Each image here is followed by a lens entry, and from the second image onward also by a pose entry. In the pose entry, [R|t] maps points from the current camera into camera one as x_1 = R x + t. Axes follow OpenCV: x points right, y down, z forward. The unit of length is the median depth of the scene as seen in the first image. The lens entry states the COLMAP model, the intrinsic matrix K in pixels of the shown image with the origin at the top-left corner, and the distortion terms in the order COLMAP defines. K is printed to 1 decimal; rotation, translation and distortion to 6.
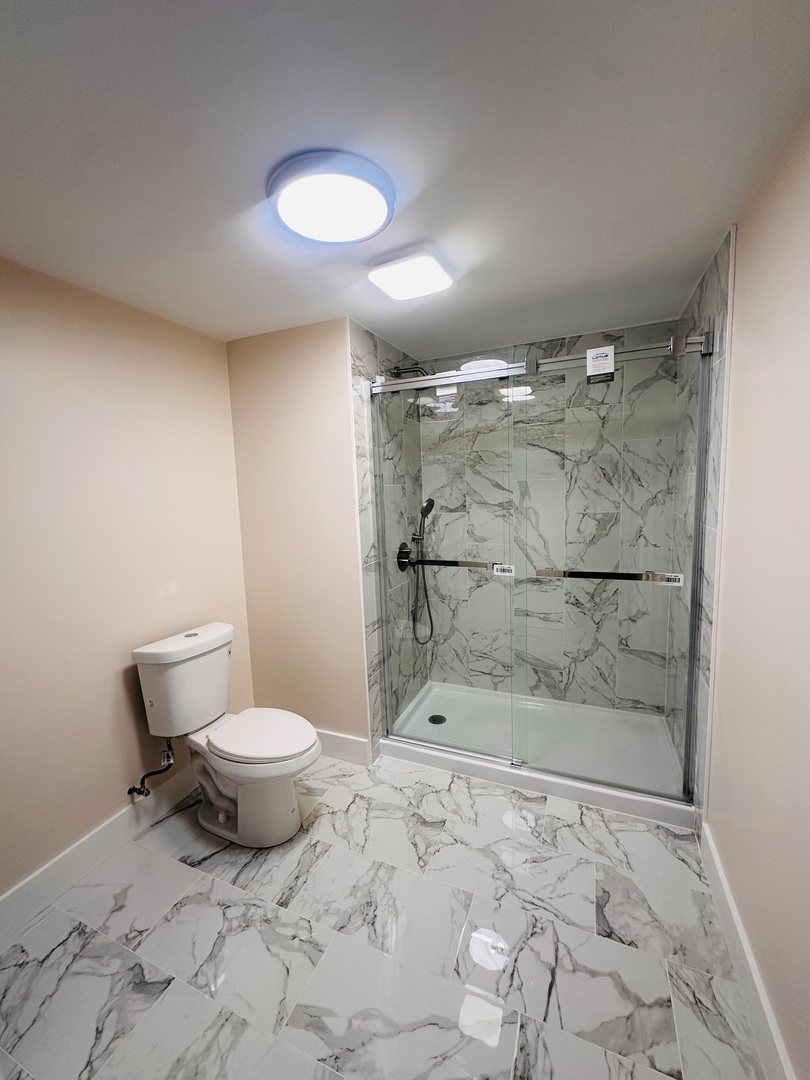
lens RADIAL K [[431.7, 0, 406.5], [0, 431.7, 539.4], [0, 0, 1]] dist [-0.002519, 0.000690]
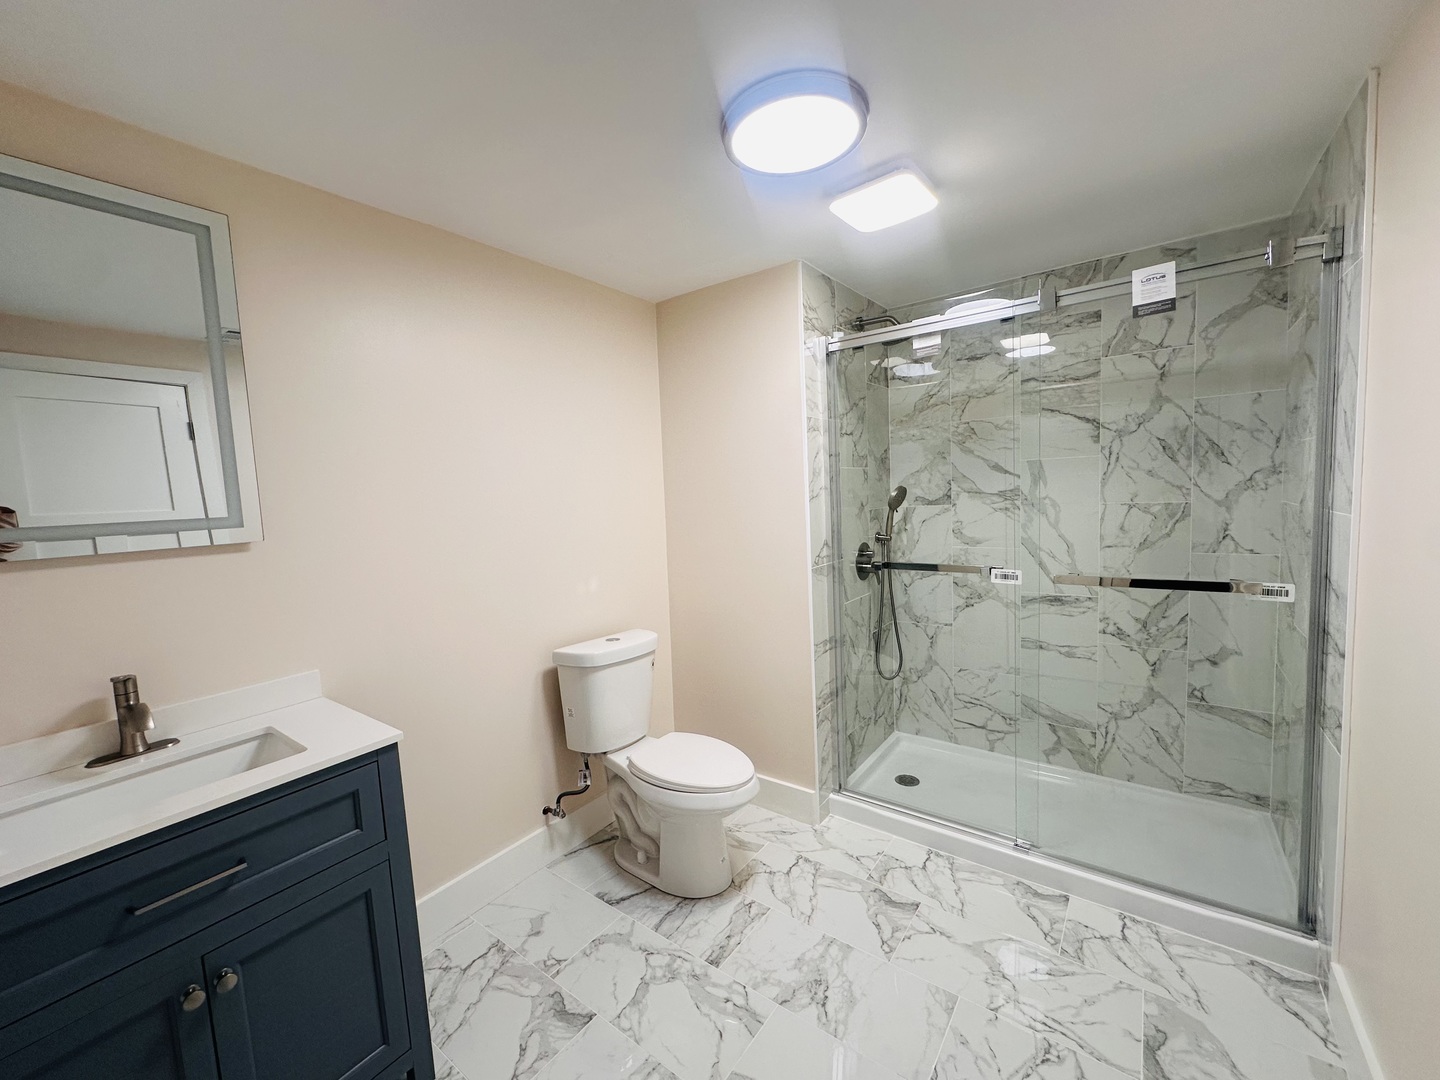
lens RADIAL K [[575.6, 0, 721.4], [0, 575.6, 540.3], [0, 0, 1]] dist [-0.002519, 0.000690]
pose [[0.971797, 0.015333, -0.235320, -0.019288], [-0.022610, 0.999345, -0.028260, 0.053364], [0.234732, 0.032784, 0.971507, -0.082542]]
